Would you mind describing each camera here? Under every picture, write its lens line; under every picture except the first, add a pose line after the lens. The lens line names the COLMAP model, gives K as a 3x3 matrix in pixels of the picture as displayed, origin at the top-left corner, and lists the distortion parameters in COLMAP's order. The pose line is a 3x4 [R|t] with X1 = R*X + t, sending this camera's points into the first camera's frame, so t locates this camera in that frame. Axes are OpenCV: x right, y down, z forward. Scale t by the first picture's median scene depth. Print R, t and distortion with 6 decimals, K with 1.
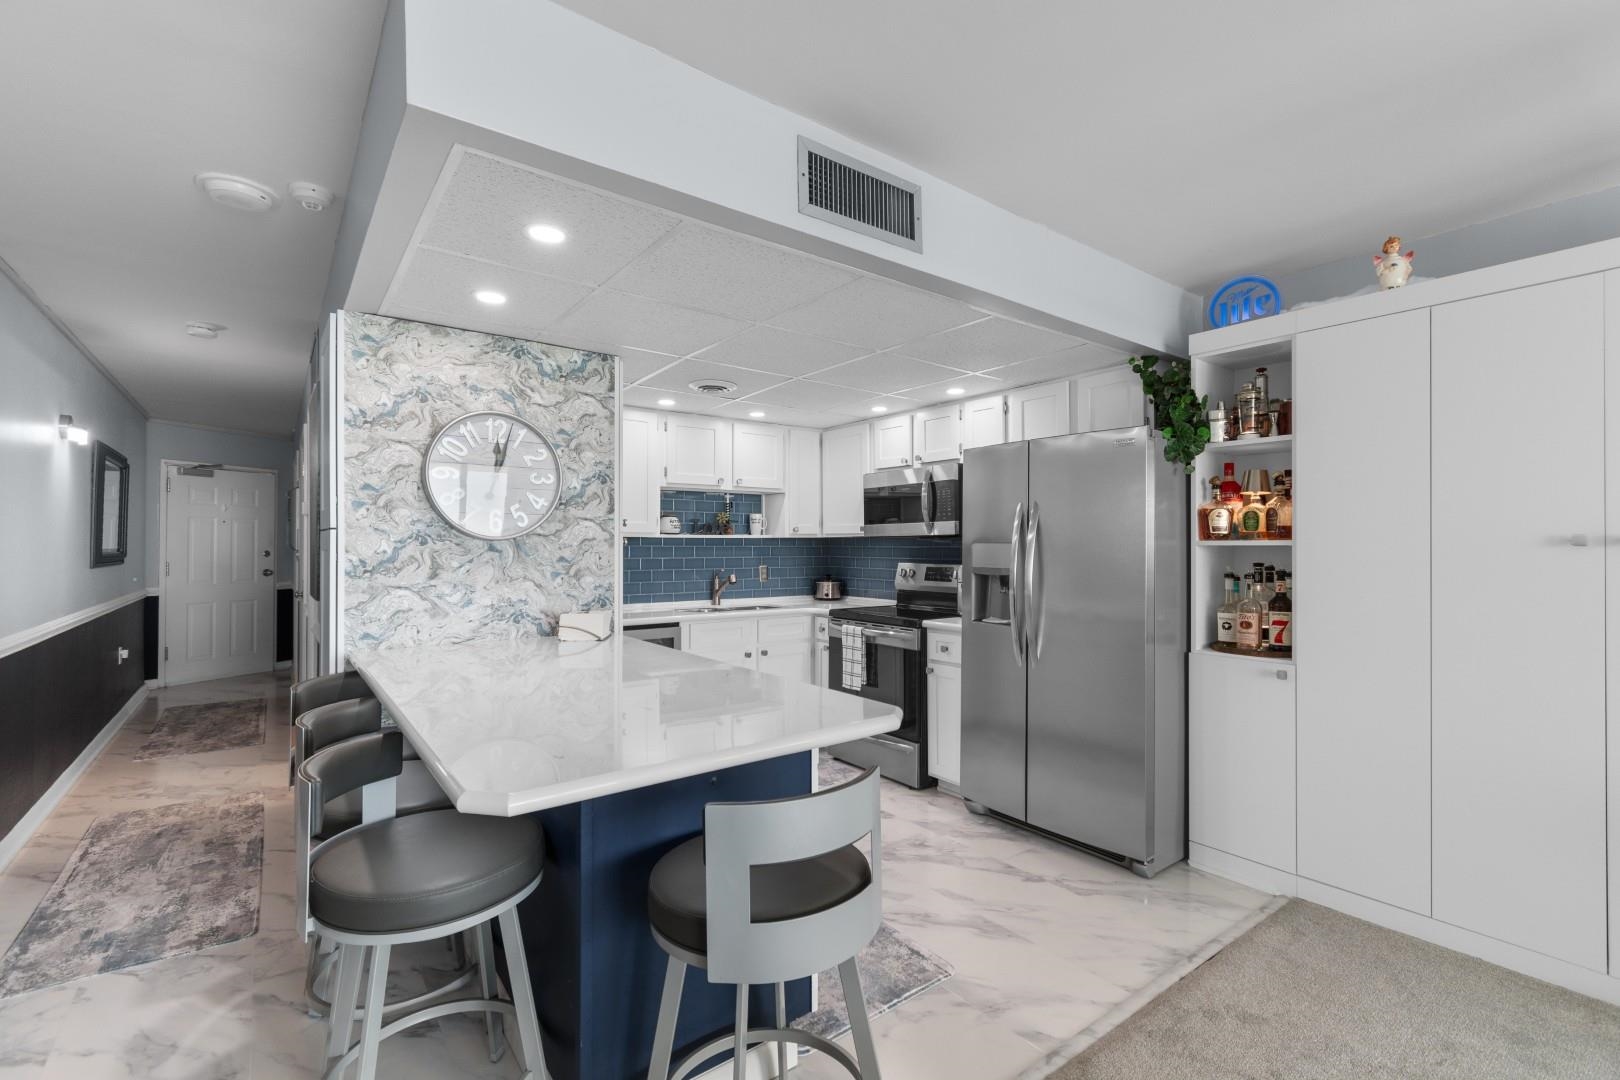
lens RADIAL K [[707.2, 0, 810.0], [0, 707.2, 540.0], [0, 0, 1]] dist [0.004660, 0.000006]
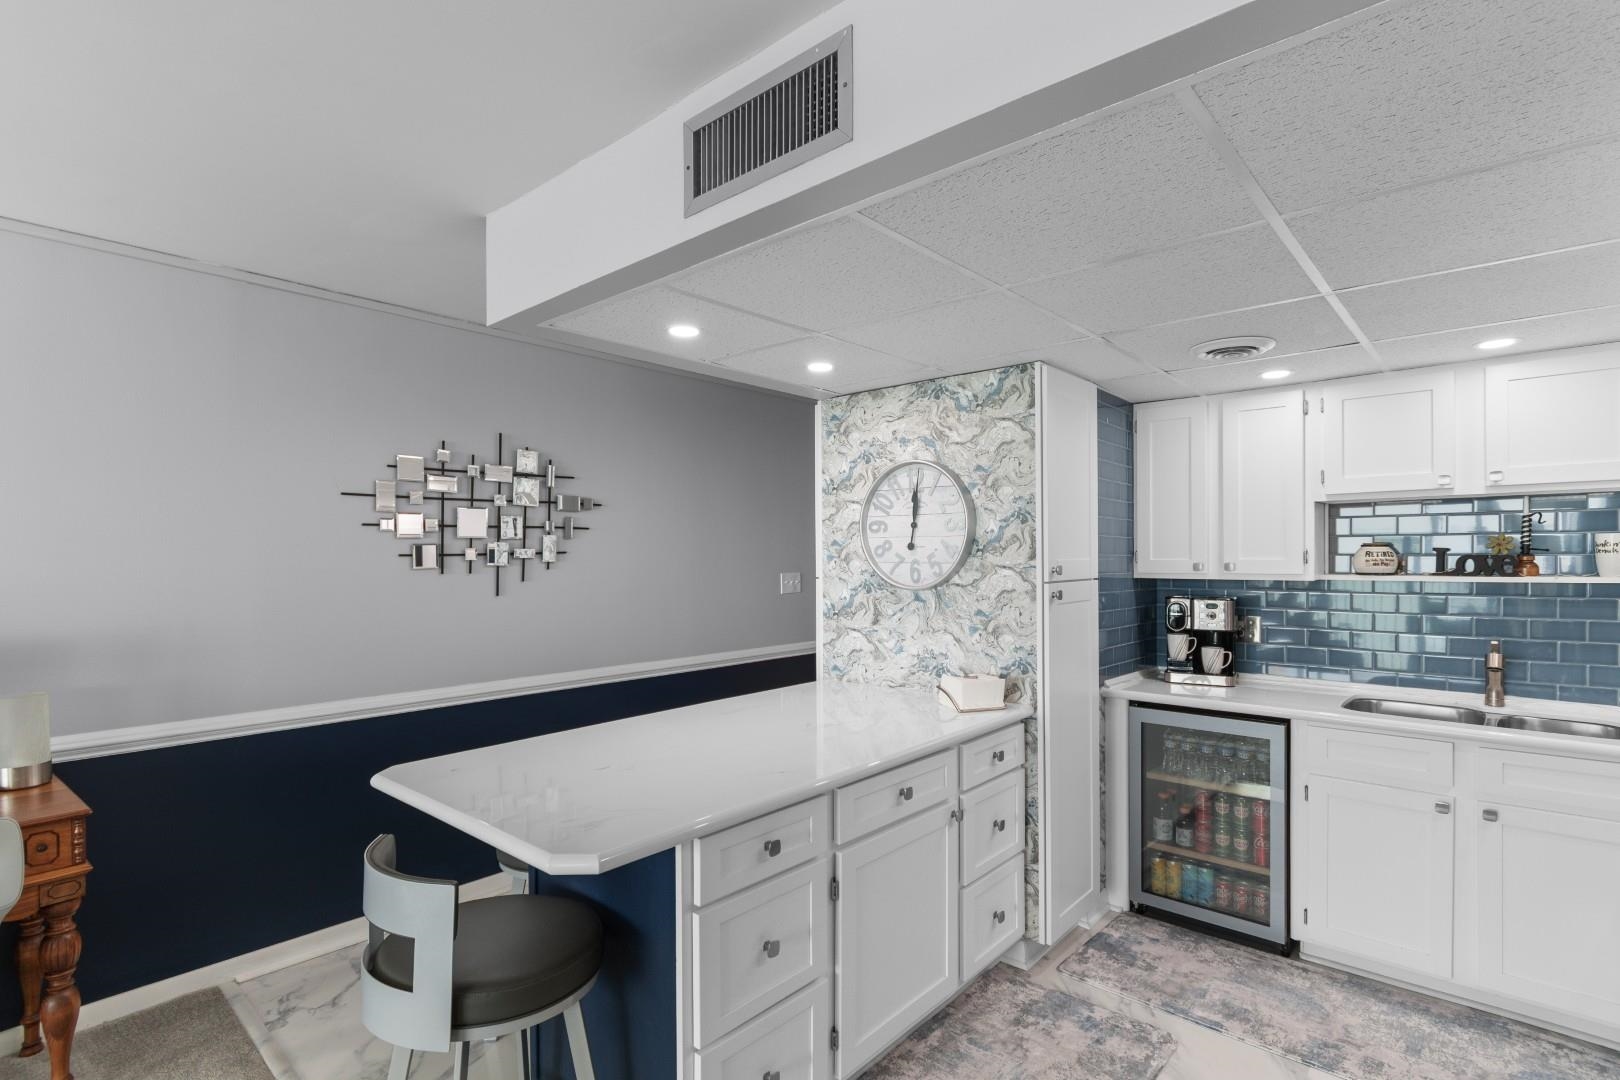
lens RADIAL K [[781.9, 0, 818.8], [0, 781.9, 559.1], [0, 0, 1]] dist [0.001631, -0.001274]
pose [[0.200742, 0.001839, -0.979642, 0.575614], [0.011148, 0.999929, 0.004162, -0.047017], [0.979581, -0.011757, 0.200707, 0.619749]]
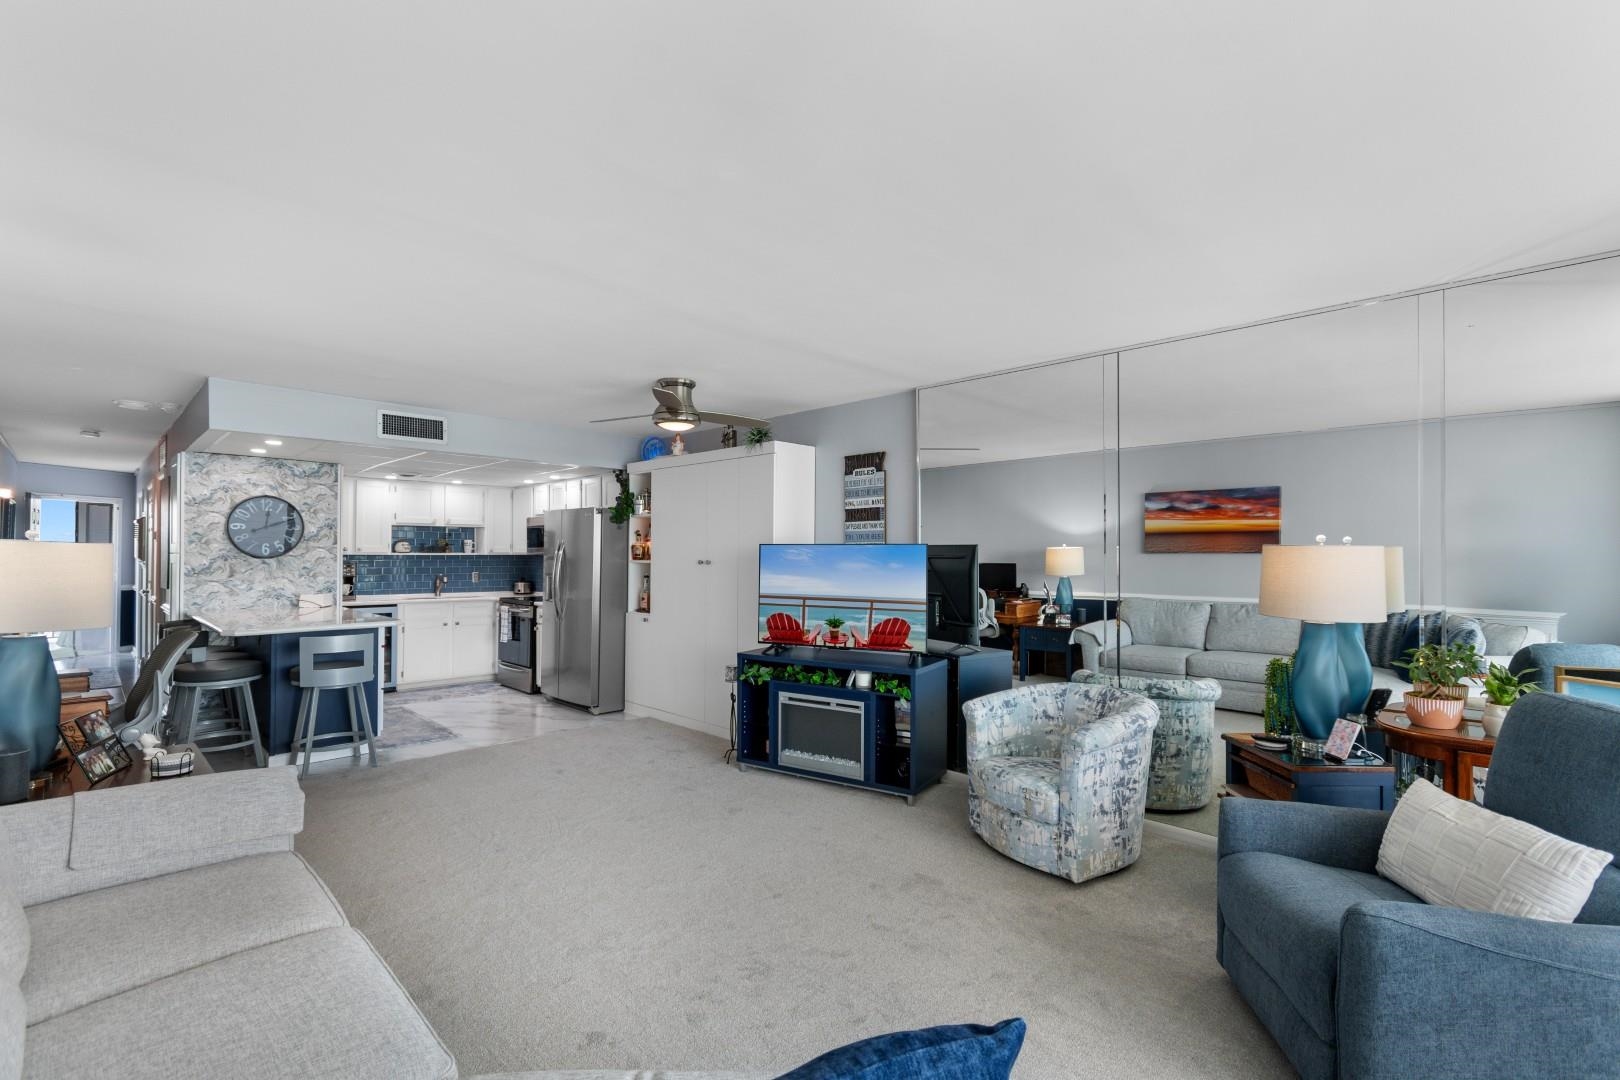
lens RADIAL K [[715.0, 0, 810.9], [0, 715.0, 547.3], [0, 0, 1]] dist [0.002272, -0.000167]
pose [[0.989329, 0.006440, 0.145559, 0.778579], [-0.006045, 0.999977, -0.003156, -0.033740], [-0.145576, 0.002243, 0.989345, -1.222414]]
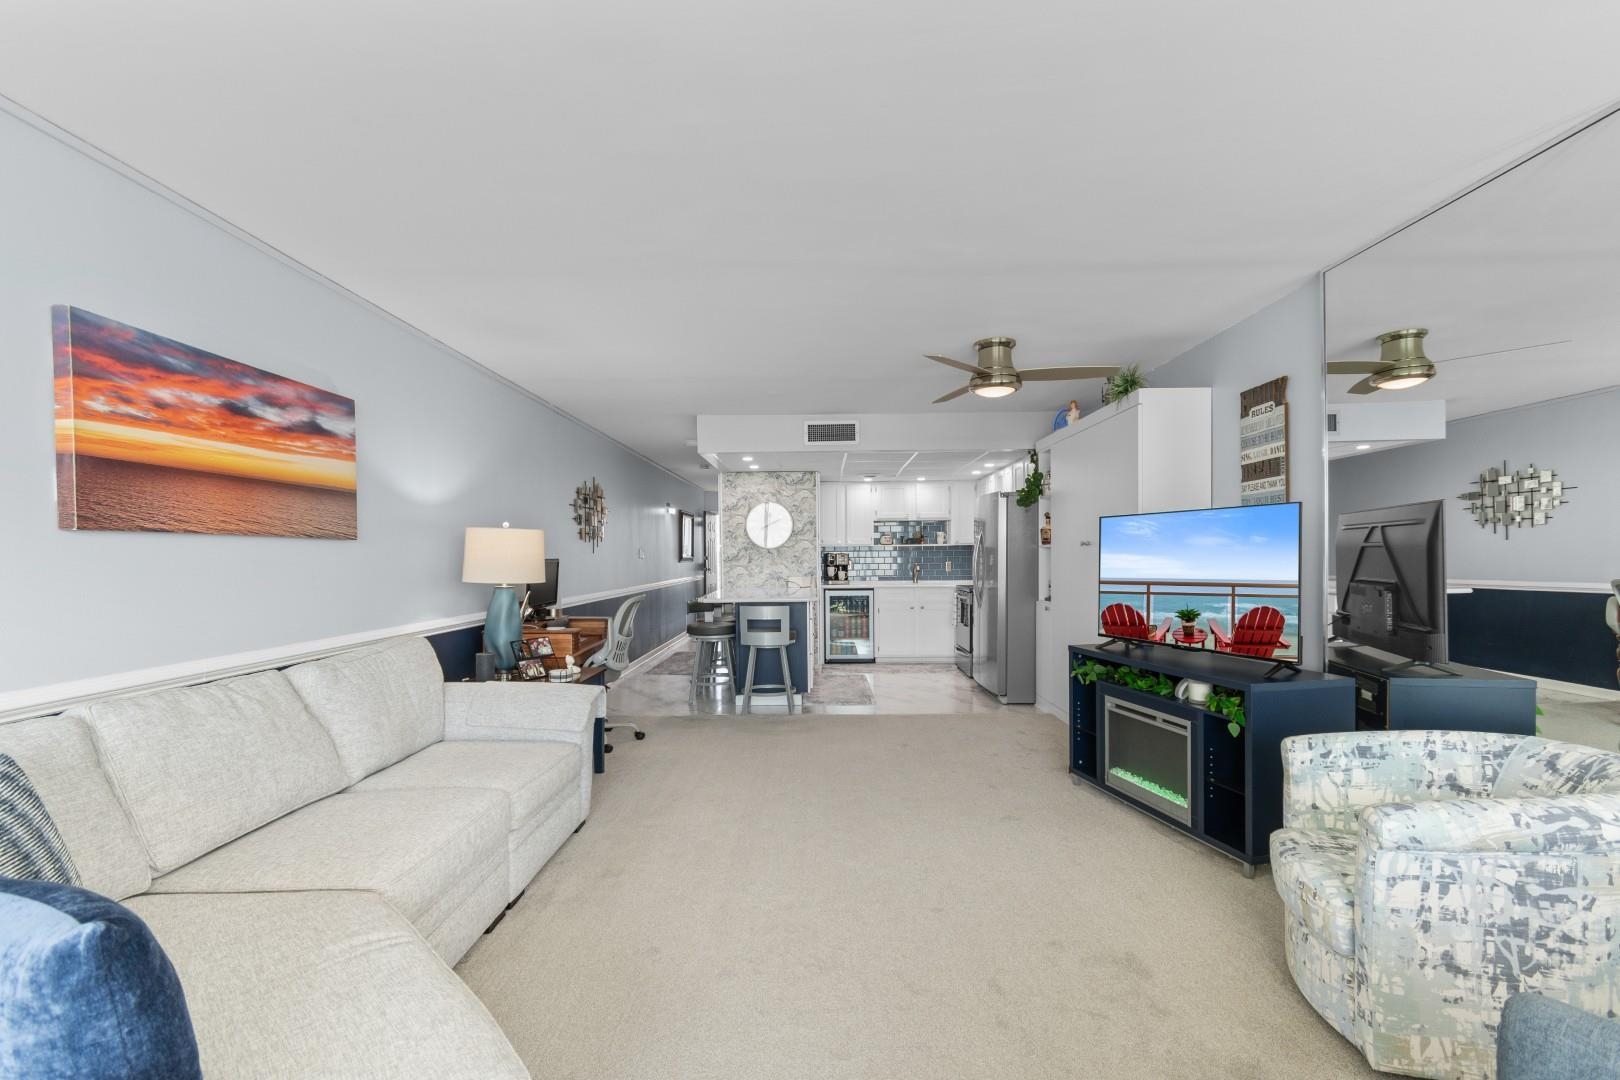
lens RADIAL K [[717.7, 0, 812.5], [0, 717.7, 565.3], [0, 0, 1]] dist [0.010904, -0.006349]
pose [[0.790881, 0.001395, -0.611968, 1.288926], [0.013223, 0.999725, 0.019367, 0.011072], [0.611827, -0.023409, 0.790645, -1.005428]]
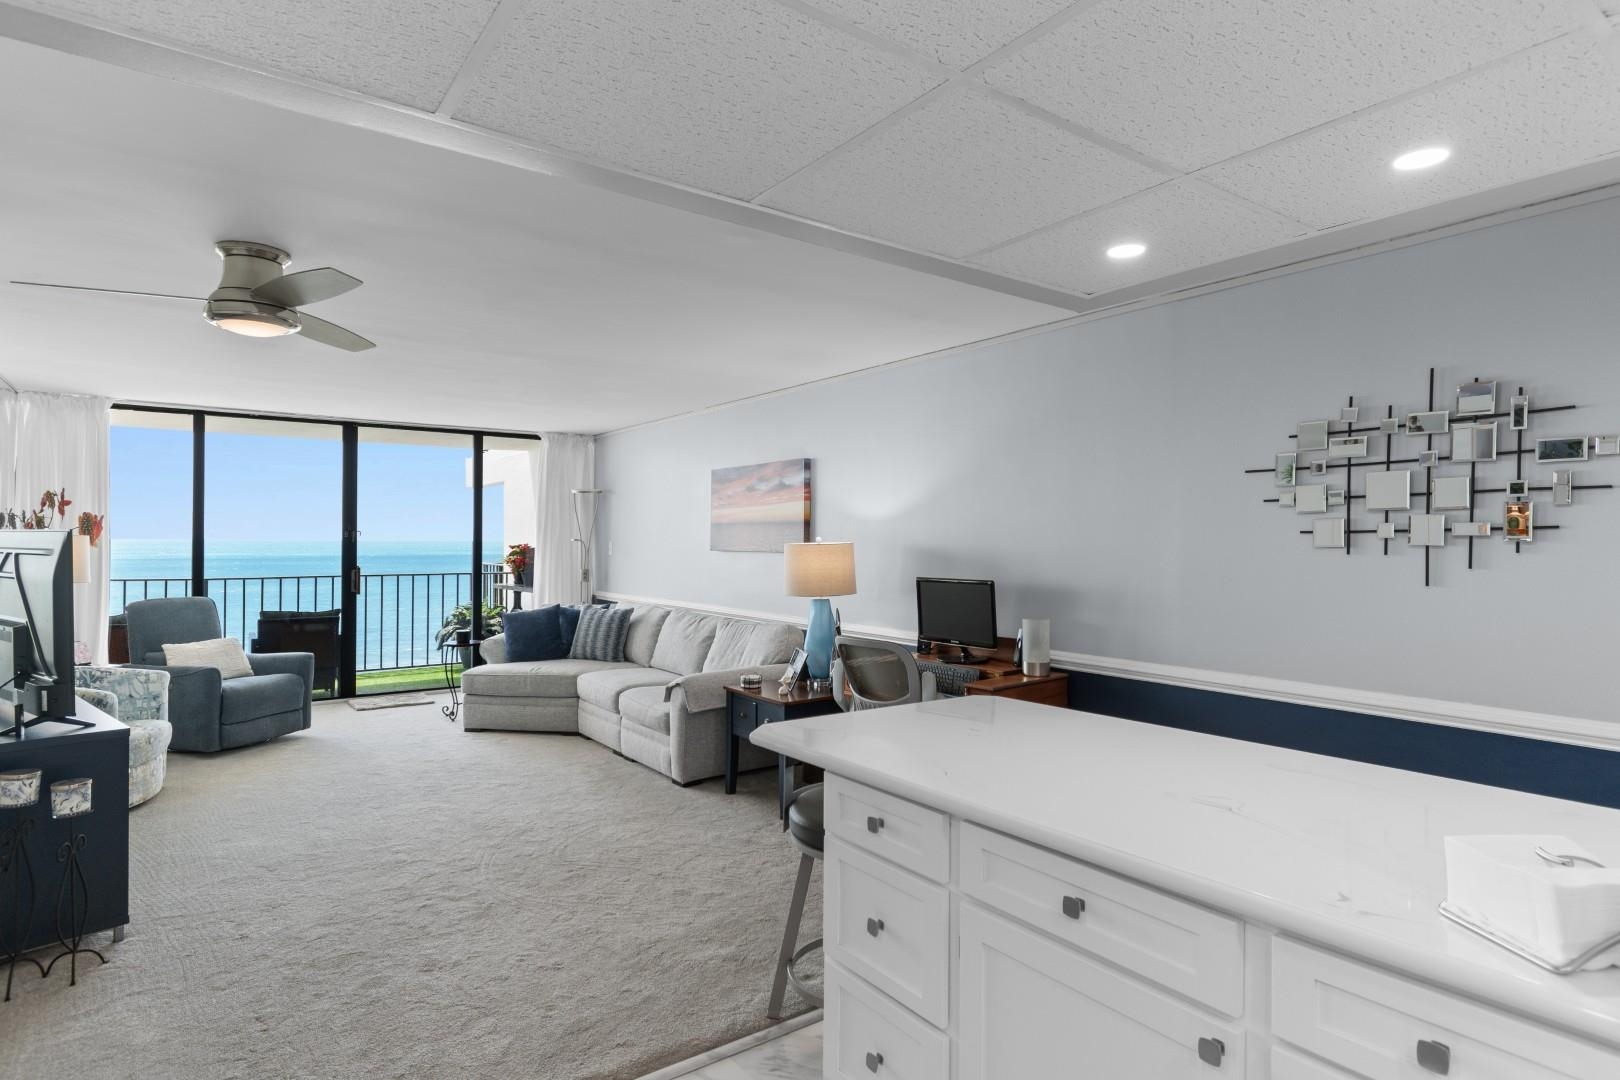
lens RADIAL K [[863.9, 0, 810.4], [0, 863.9, 542.1], [0, 0, 1]] dist [-0.000337, -0.001421]
pose [[-0.999761, -0.007601, 0.020489, 0.008759], [-0.007717, 0.999954, -0.005612, -0.030572], [-0.020445, -0.005769, -0.999774, 1.368927]]
